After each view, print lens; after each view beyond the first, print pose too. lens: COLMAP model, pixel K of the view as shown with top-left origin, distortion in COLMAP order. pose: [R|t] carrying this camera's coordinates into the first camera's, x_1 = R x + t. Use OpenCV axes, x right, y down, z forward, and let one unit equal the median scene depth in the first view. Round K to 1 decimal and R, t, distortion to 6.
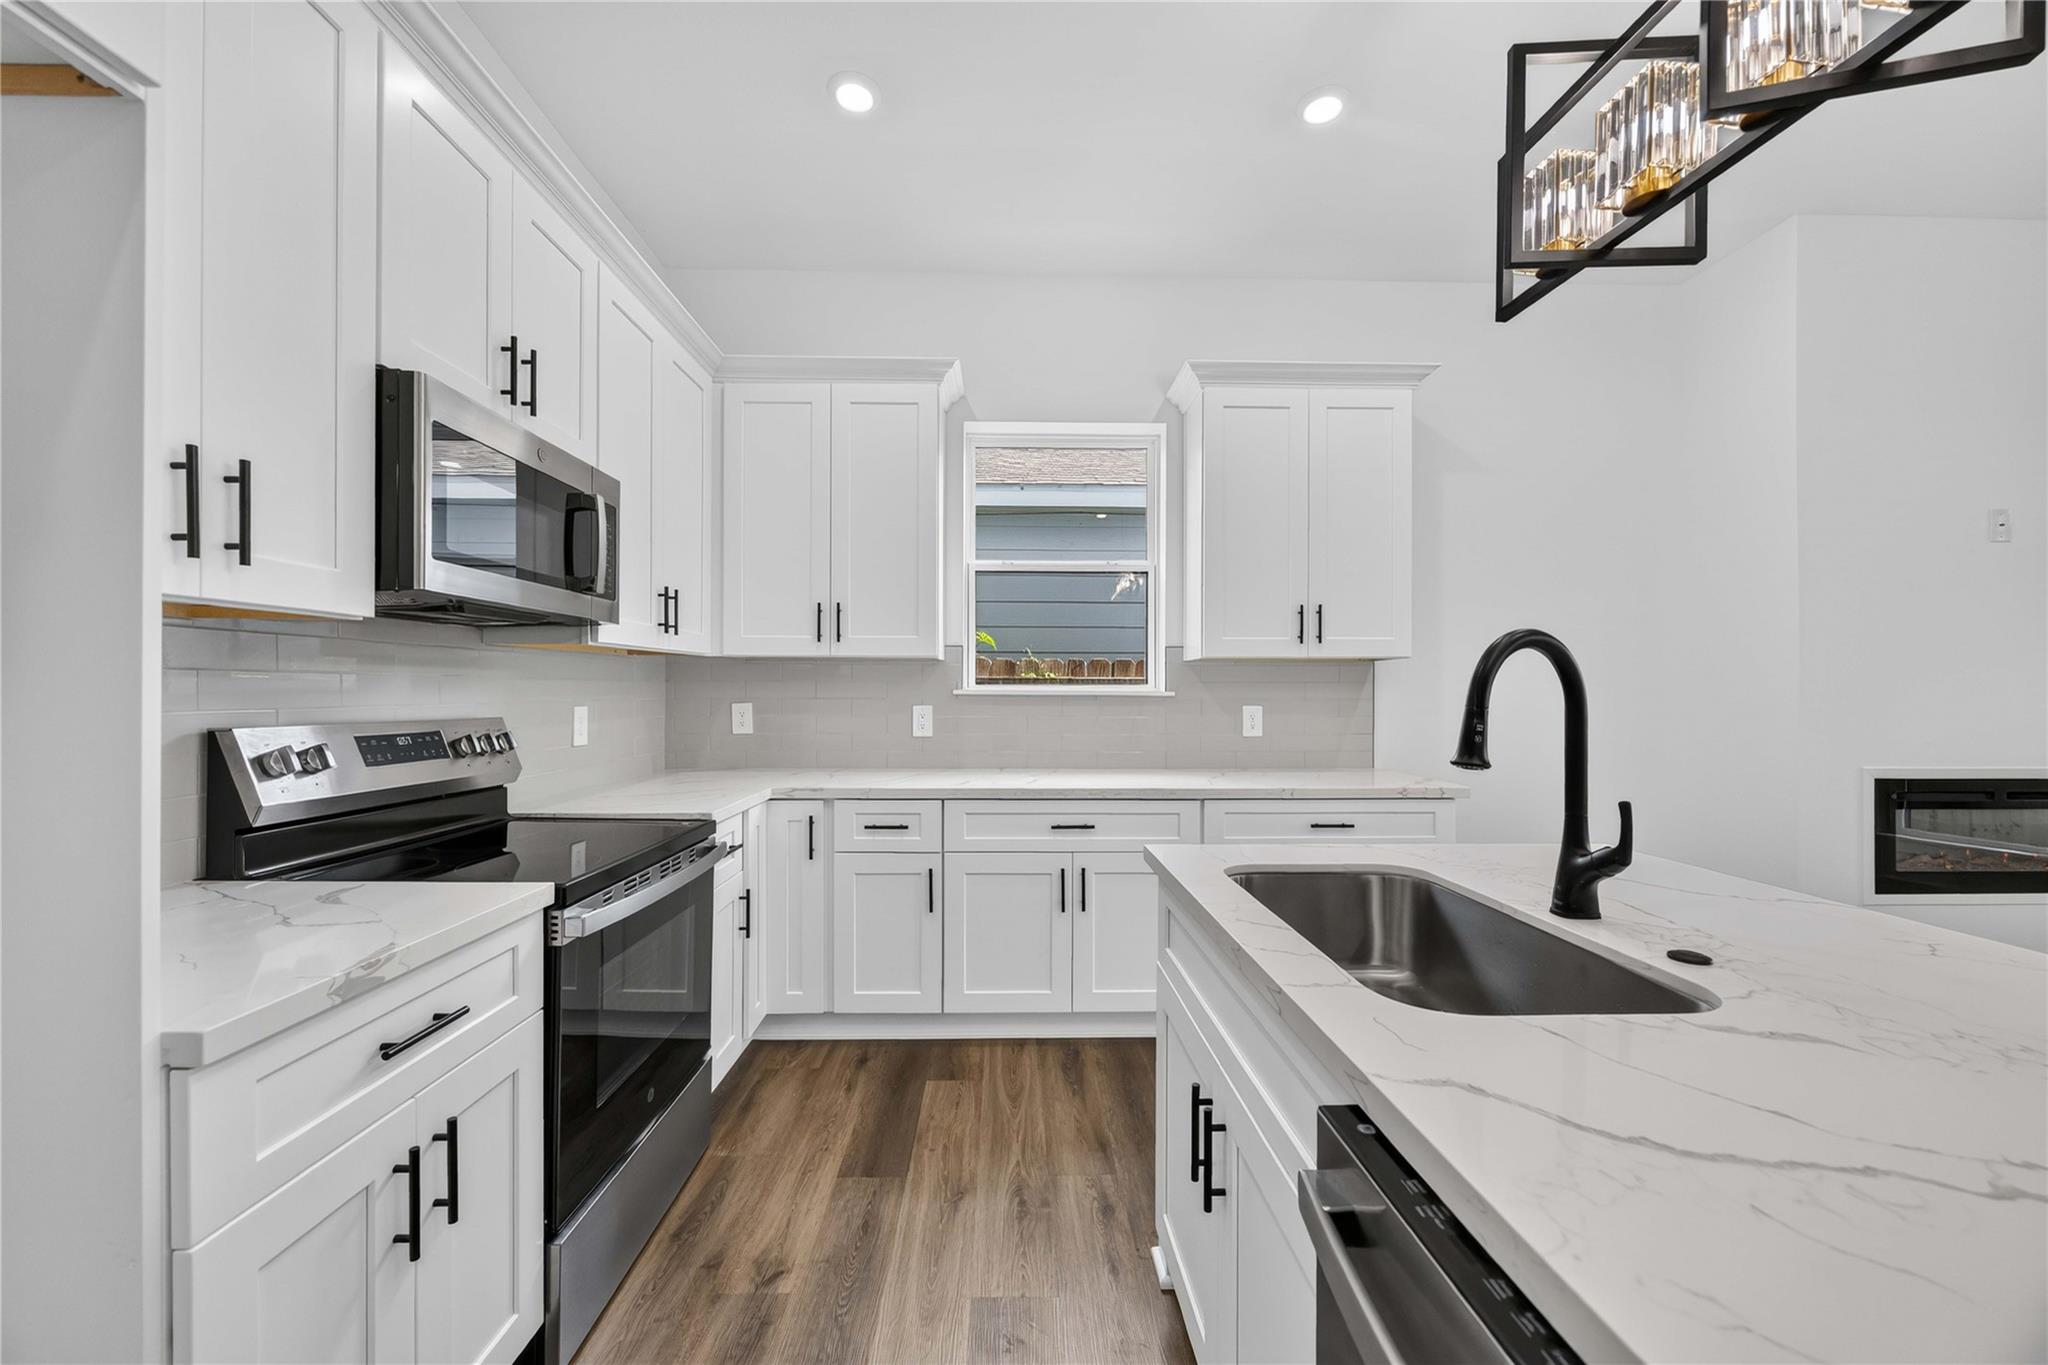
lens RADIAL K [[779.0, 0, 1011.1], [0, 779.0, 681.1], [0, 0, 1]] dist [-0.002313, -0.000025]
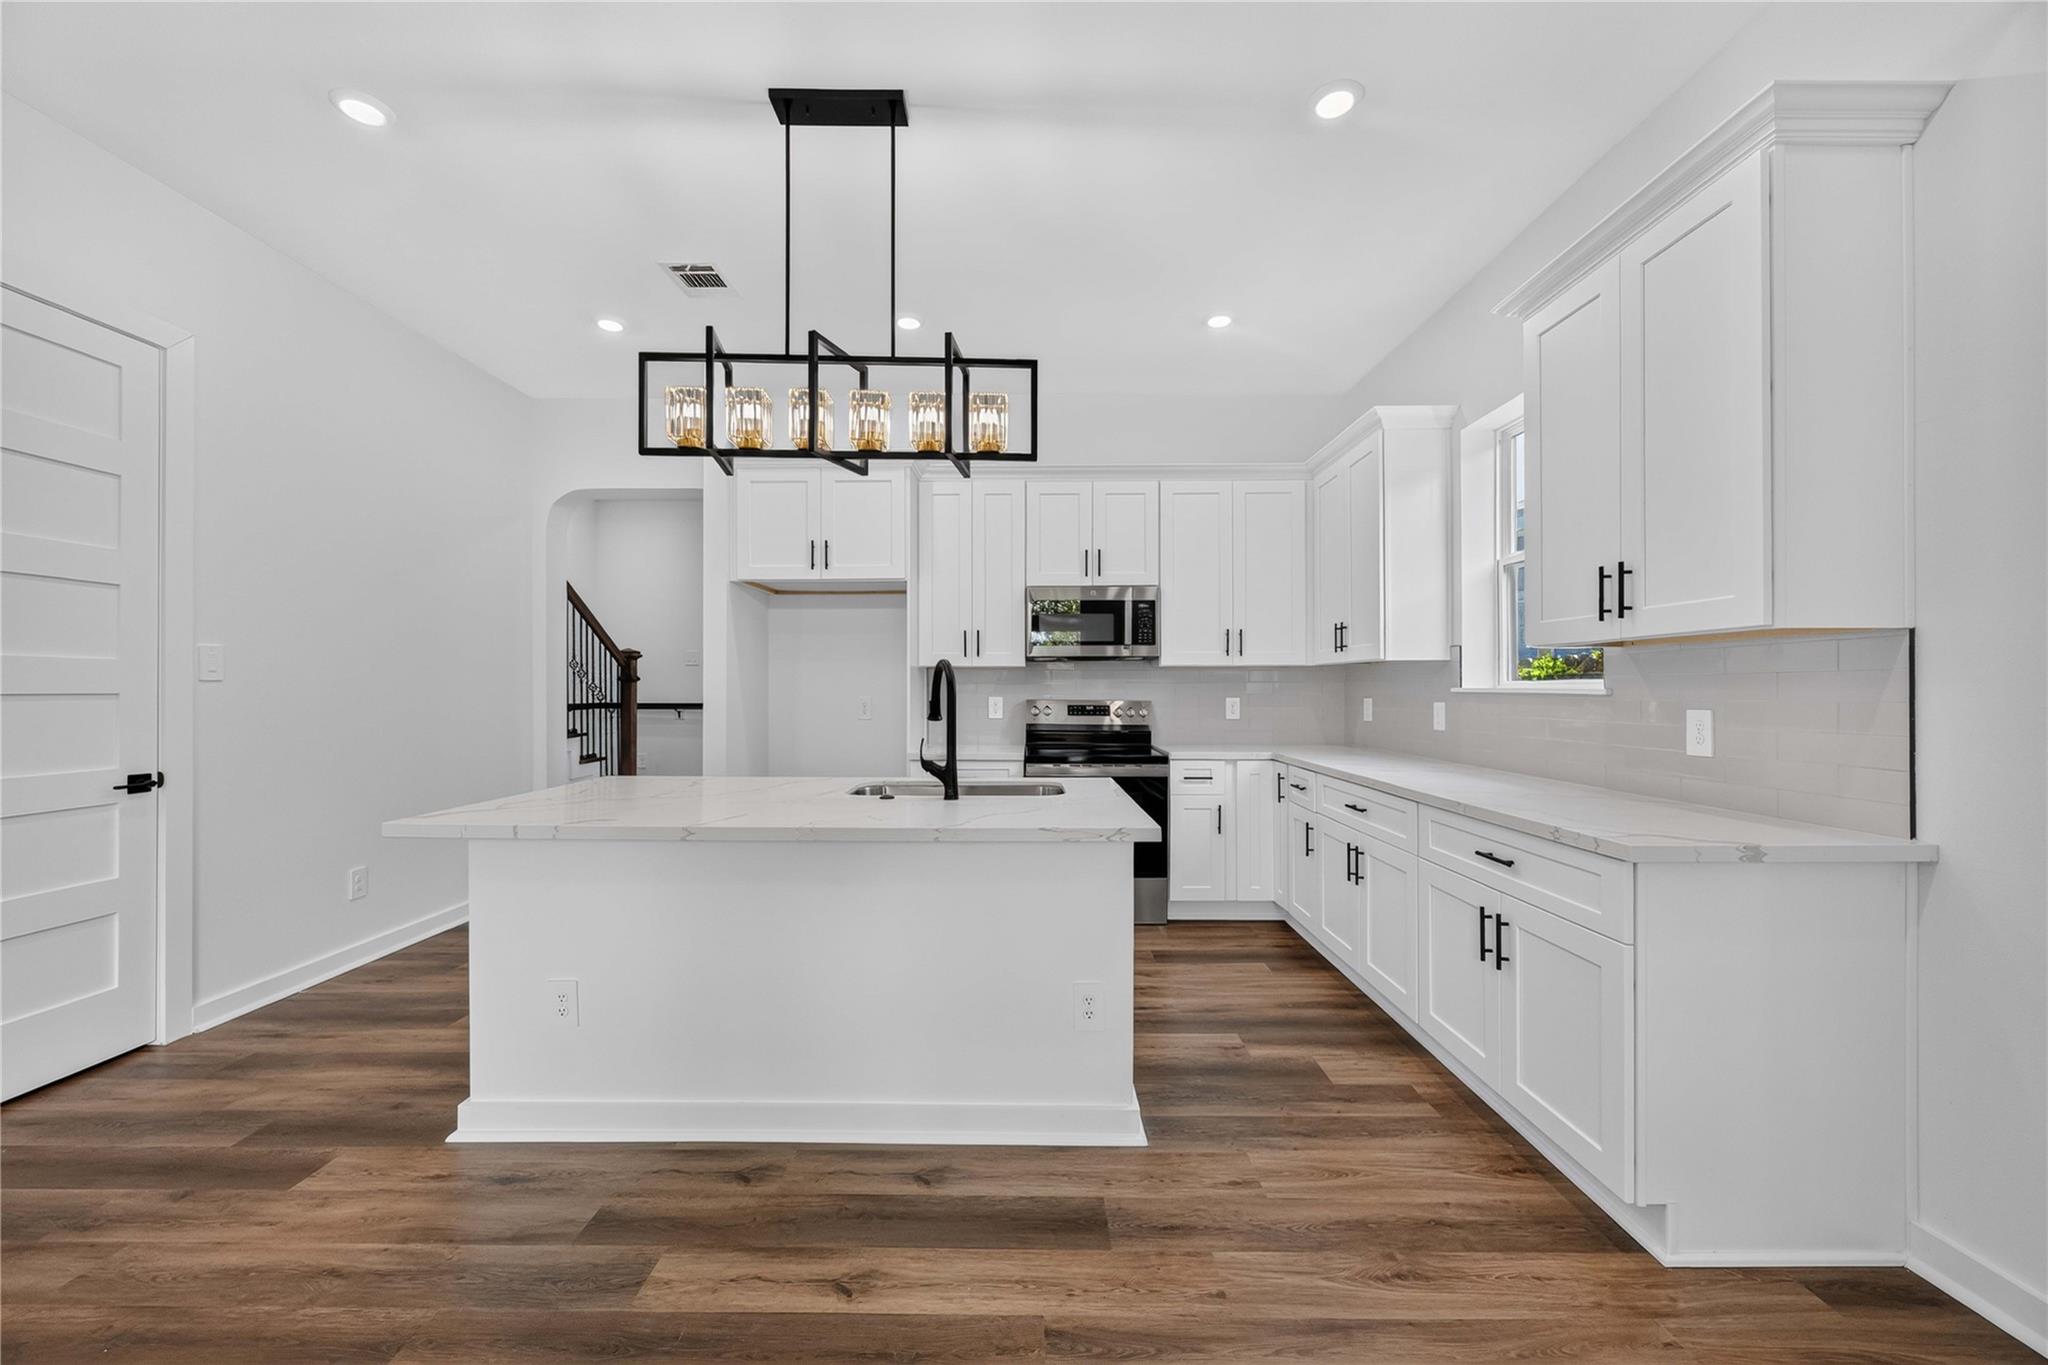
lens RADIAL K [[779.0, 0, 1026.0], [0, 779.0, 684.0], [0, 0, 1]] dist [-0.002313, -0.000025]
pose [[-0.019779, -0.005648, -0.999788, 1.322974], [0.014547, 0.999877, -0.005936, 0.005703], [0.999699, -0.014662, -0.019695, 0.596099]]
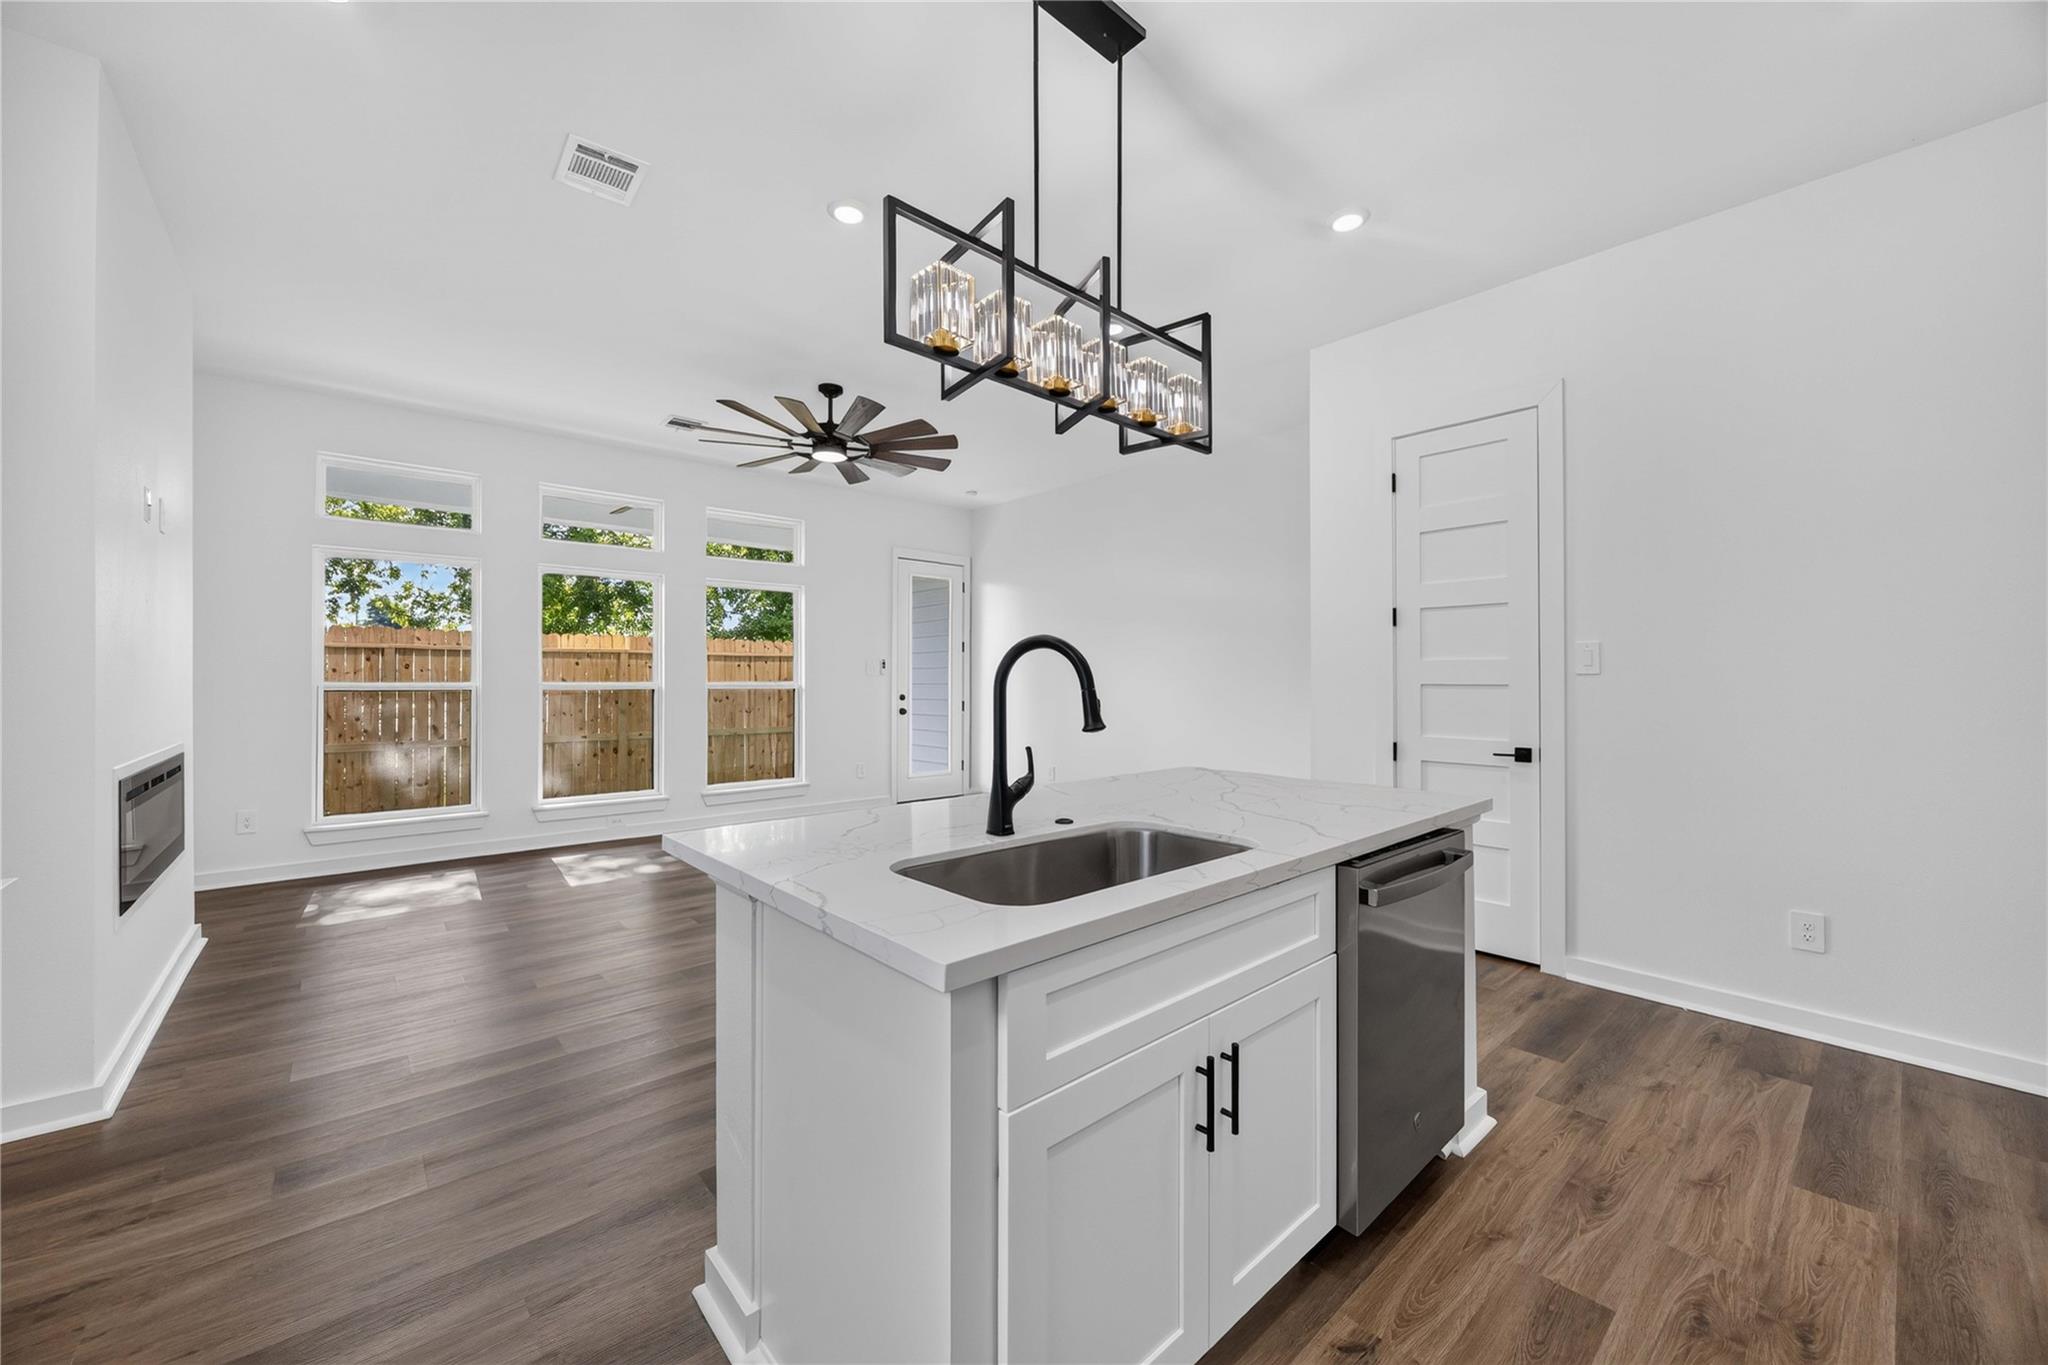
lens RADIAL K [[779.0, 0, 1016.1], [0, 779.0, 681.2], [0, 0, 1]] dist [-0.002313, -0.000025]
pose [[-0.644673, -0.001243, 0.764458, -0.198315], [-0.013674, 0.999857, -0.009905, 0.013919], [-0.764336, -0.016839, -0.644598, 0.925365]]
